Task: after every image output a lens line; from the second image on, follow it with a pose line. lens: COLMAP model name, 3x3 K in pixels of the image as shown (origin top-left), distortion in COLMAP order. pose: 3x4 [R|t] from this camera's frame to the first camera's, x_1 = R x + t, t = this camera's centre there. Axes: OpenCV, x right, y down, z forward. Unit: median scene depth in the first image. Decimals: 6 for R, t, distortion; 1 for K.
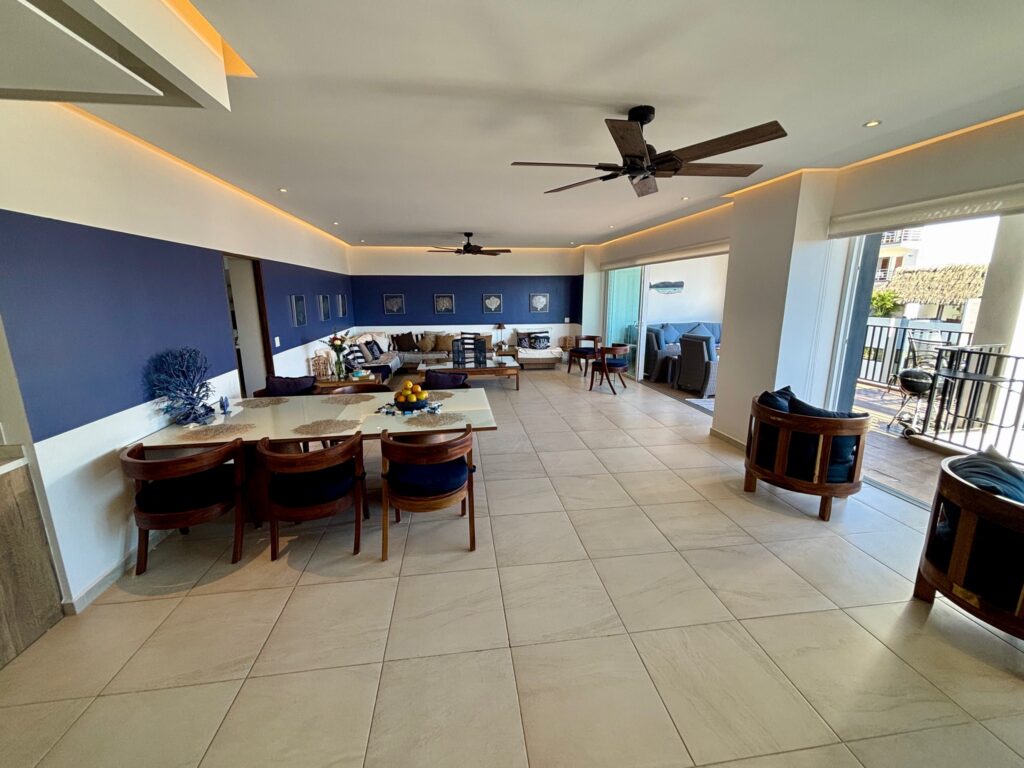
lens RADIAL K [[407.0, 0, 509.3], [0, 407.0, 384.9], [0, 0, 1]] dist [0.002626, 0.000032]
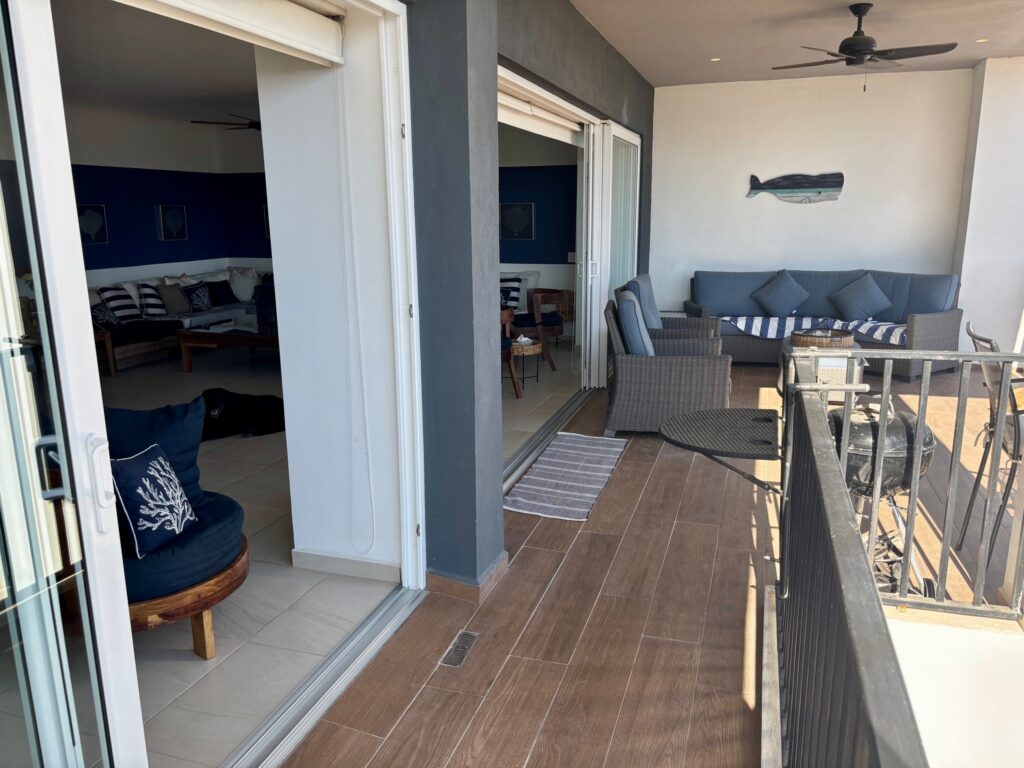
lens RADIAL K [[772.2, 0, 512.0], [0, 772.2, 384.0], [0, 0, 1]] dist [0.052838, -0.076305]
pose [[0.895217, 0.098518, -0.434603, 0.542676], [-0.095202, 0.995022, 0.029453, -0.030072], [0.435342, 0.015008, 0.900140, 0.140694]]
